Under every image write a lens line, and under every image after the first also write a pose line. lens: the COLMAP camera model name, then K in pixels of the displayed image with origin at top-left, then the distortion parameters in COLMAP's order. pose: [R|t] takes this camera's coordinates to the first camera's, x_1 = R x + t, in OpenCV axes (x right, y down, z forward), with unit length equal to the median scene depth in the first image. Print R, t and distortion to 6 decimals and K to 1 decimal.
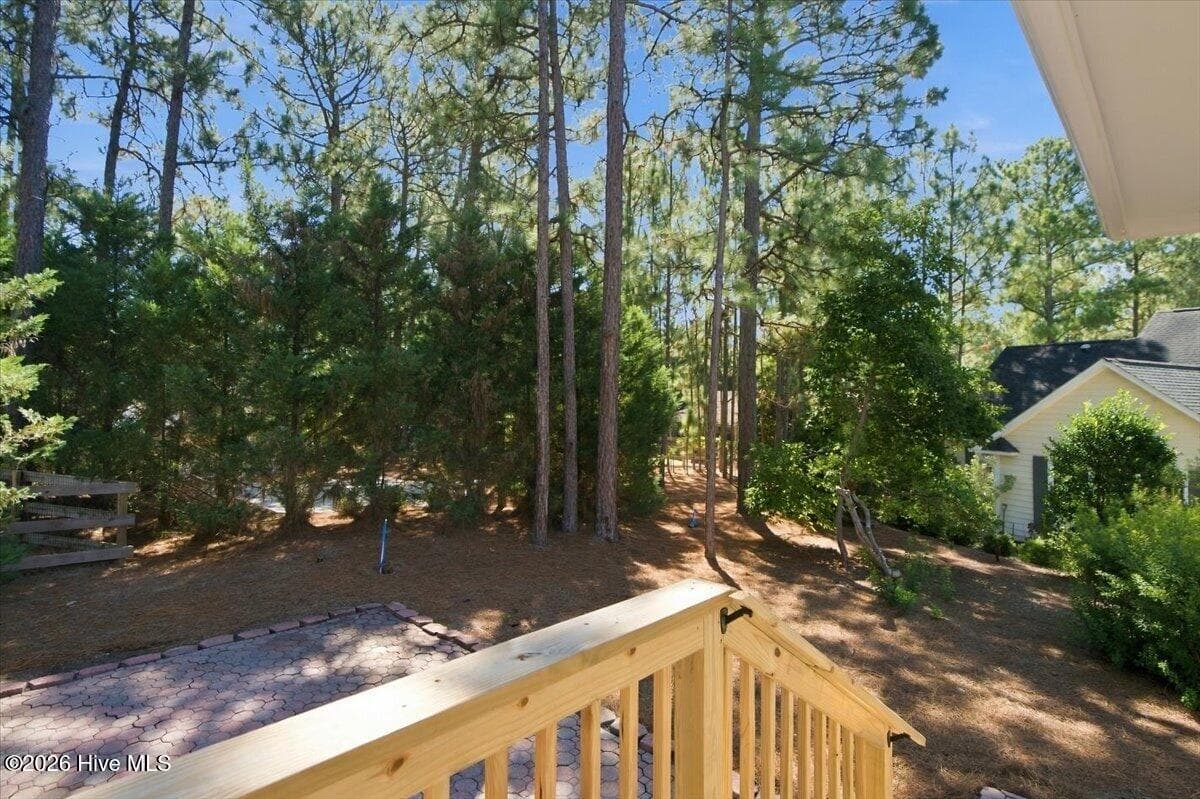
lens RADIAL K [[581.2, 0, 600.0], [0, 581.2, 399.5], [0, 0, 1]] dist [-0.002398, -0.000006]
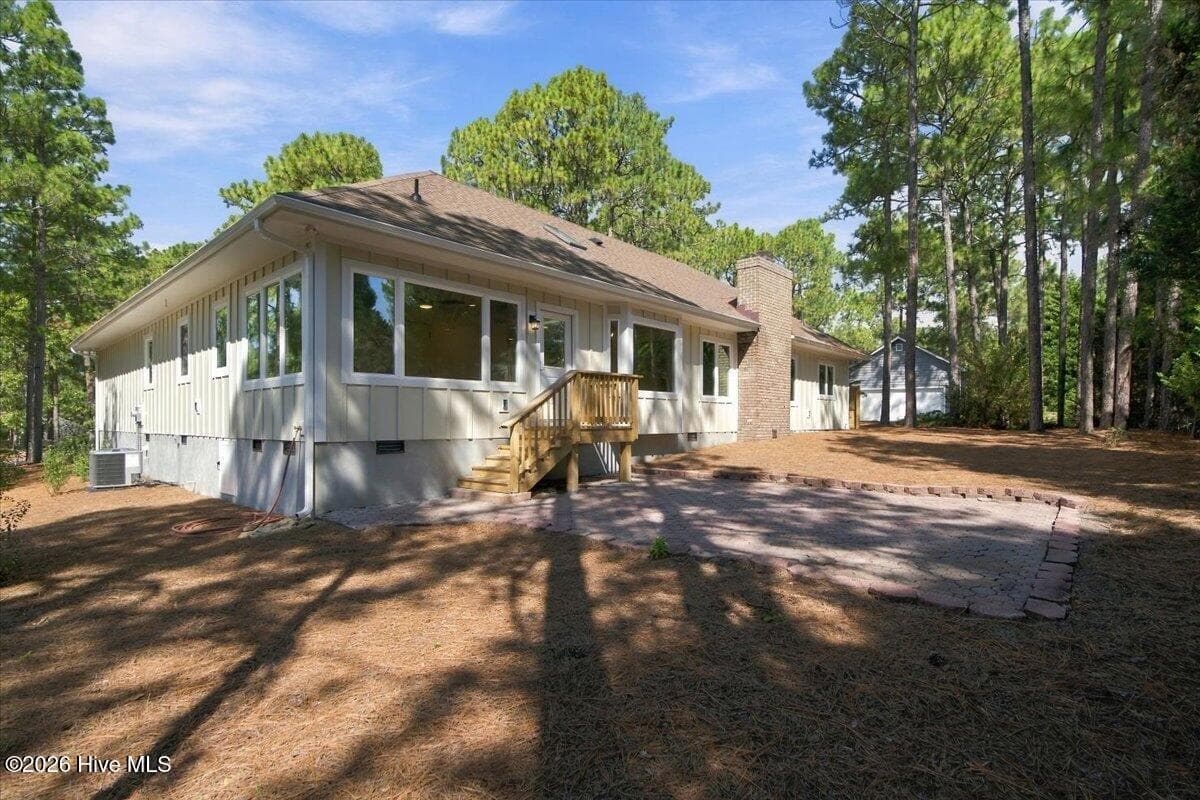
lens RADIAL K [[569.1, 0, 593.5], [0, 569.1, 417.8], [0, 0, 1]] dist [0.002169, 0.000394]
pose [[-0.999403, -0.004638, -0.034232, 0.049408], [-0.004553, 0.999986, -0.002564, 0.232919], [0.034244, -0.002407, -0.999411, 1.858312]]
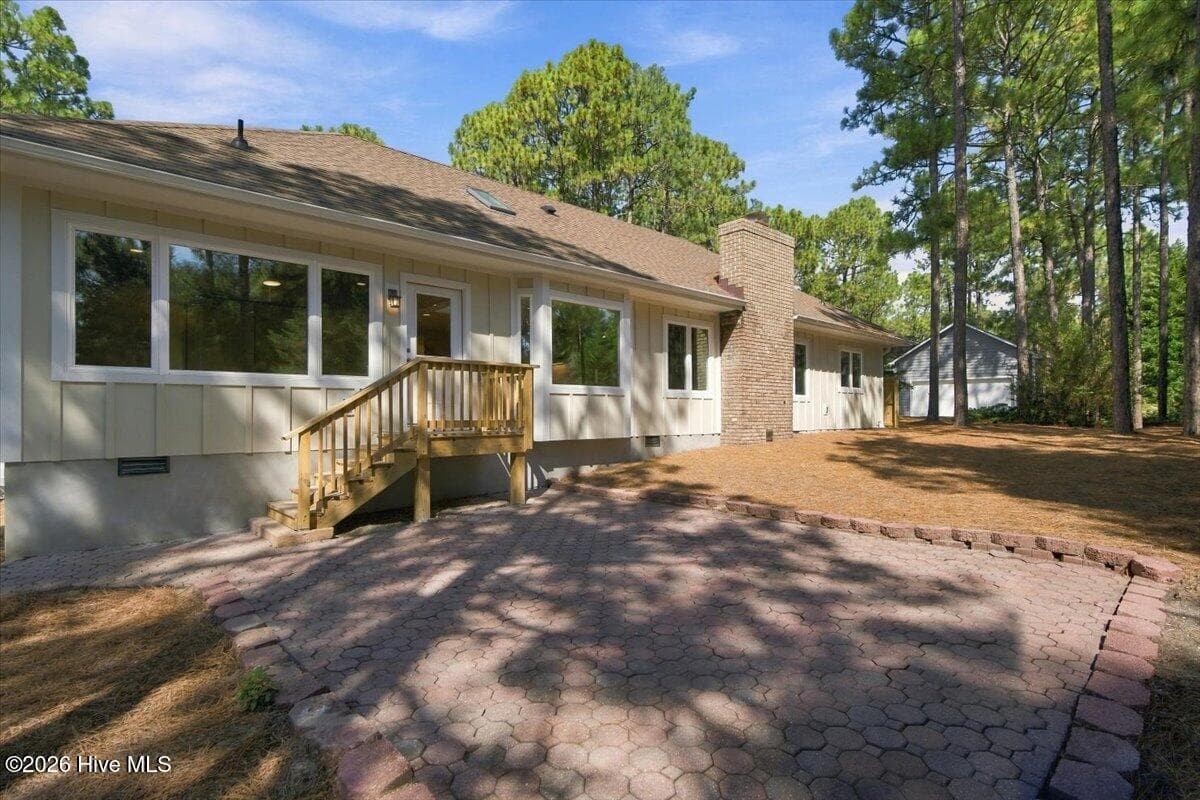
lens RADIAL K [[565.6, 0, 595.5], [0, 565.6, 408.8], [0, 0, 1]] dist [0.003945, 0.000784]
pose [[-0.997575, 0.003794, 0.069503, -0.399839], [0.003073, 0.999940, -0.010472, 0.212498], [-0.069539, -0.010233, -0.997527, 1.401987]]
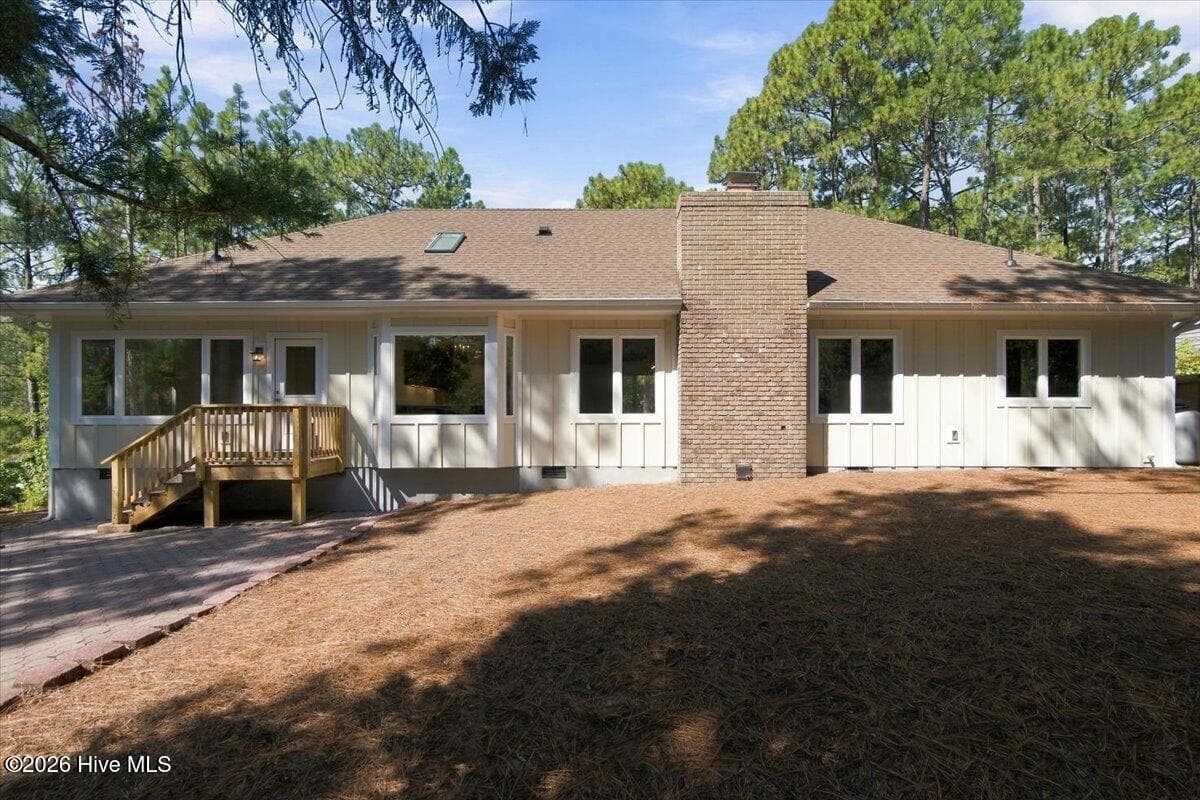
lens RADIAL K [[563.9, 0, 618.7], [0, 563.9, 412.9], [0, 0, 1]] dist [-0.000317, 0.000329]
pose [[-0.707992, 0.005406, 0.706199, -1.862937], [0.003834, 0.999985, -0.003812, 0.126261], [-0.706210, 0.000008, -0.708003, 0.535296]]
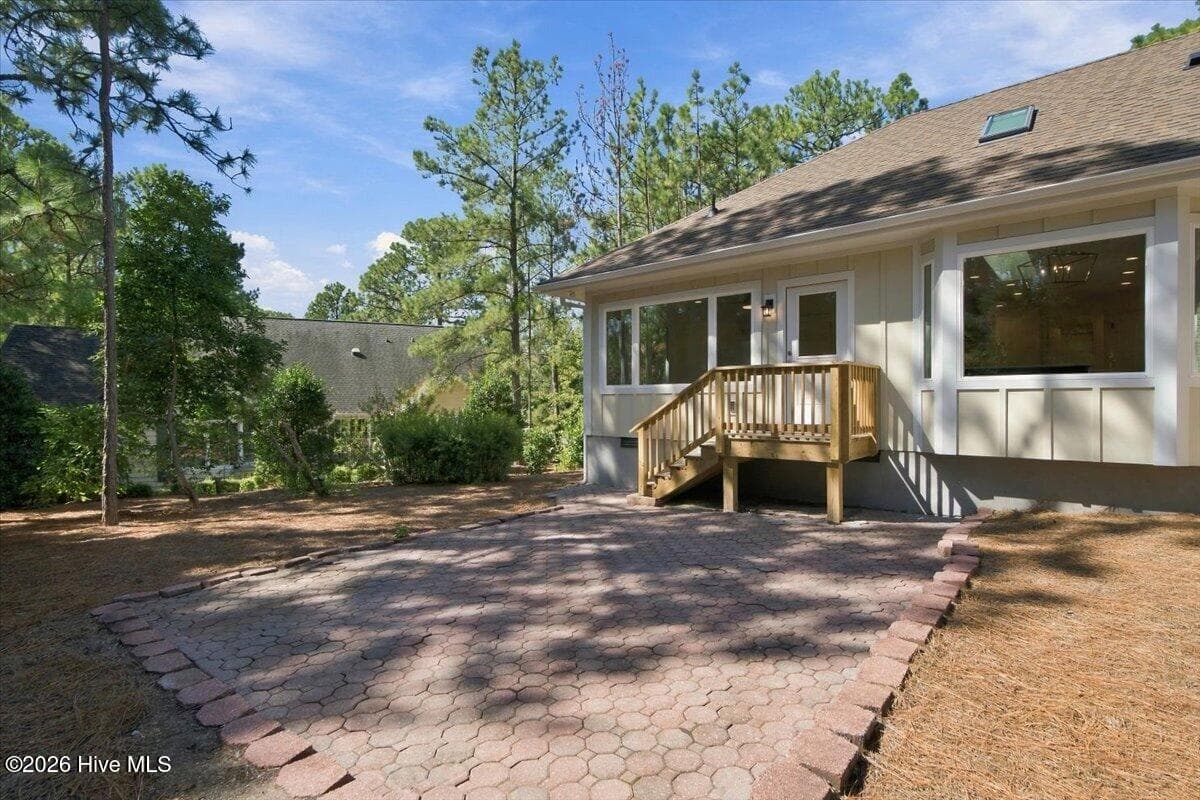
lens RADIAL K [[581.2, 0, 600.0], [0, 581.2, 400.0], [0, 0, 1]] dist [-0.002398, -0.000006]
pose [[-0.071547, -0.001617, 0.997436, -1.299156], [0.005427, 0.999983, 0.002010, 0.166066], [-0.997422, 0.005556, -0.071537, 0.629432]]
